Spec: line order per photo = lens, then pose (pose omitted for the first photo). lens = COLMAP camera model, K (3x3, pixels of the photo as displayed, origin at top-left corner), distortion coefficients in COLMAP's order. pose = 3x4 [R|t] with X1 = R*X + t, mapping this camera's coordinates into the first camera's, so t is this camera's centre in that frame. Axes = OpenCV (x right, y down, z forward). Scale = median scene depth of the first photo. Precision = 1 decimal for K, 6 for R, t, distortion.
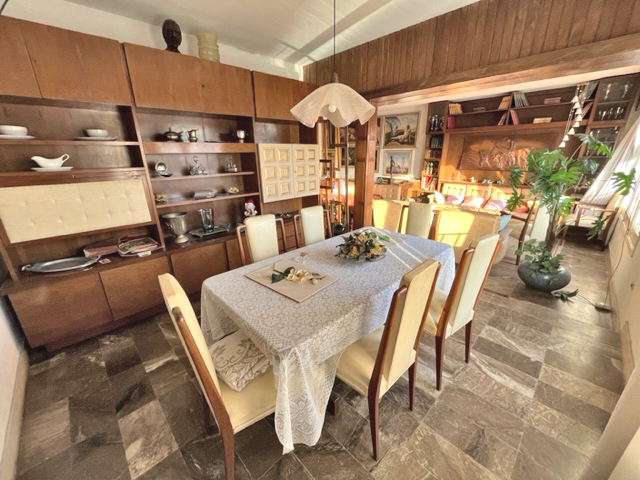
lens RADIAL K [[259.9, 0, 320.0], [0, 259.9, 240.0], [0, 0, 1]] dist [-0.003039, -0.000442]
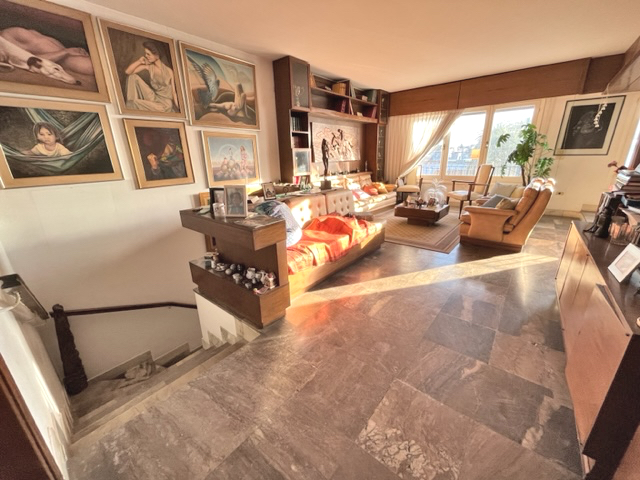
lens RADIAL K [[259.9, 0, 320.0], [0, 259.9, 240.0], [0, 0, 1]] dist [-0.003039, -0.000442]
pose [[-0.111101, -0.294706, 0.949107, -0.338970], [0.336451, 0.887472, 0.314952, -0.353720], [-0.935124, 0.354320, 0.000555, 1.234292]]
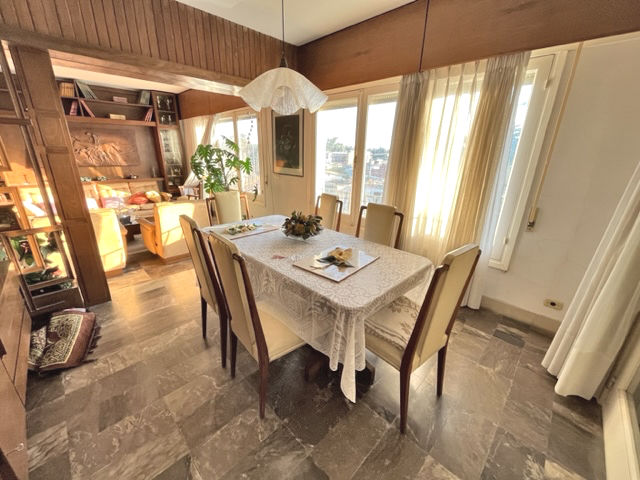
lens RADIAL K [[259.9, 0, 320.0], [0, 259.9, 240.0], [0, 0, 1]] dist [-0.003039, -0.000442]
pose [[-0.019056, -0.305798, 0.951906, -0.283699], [0.299145, 0.906721, 0.297271, -0.069018], [-0.954017, 0.290423, 0.074200, 0.257635]]
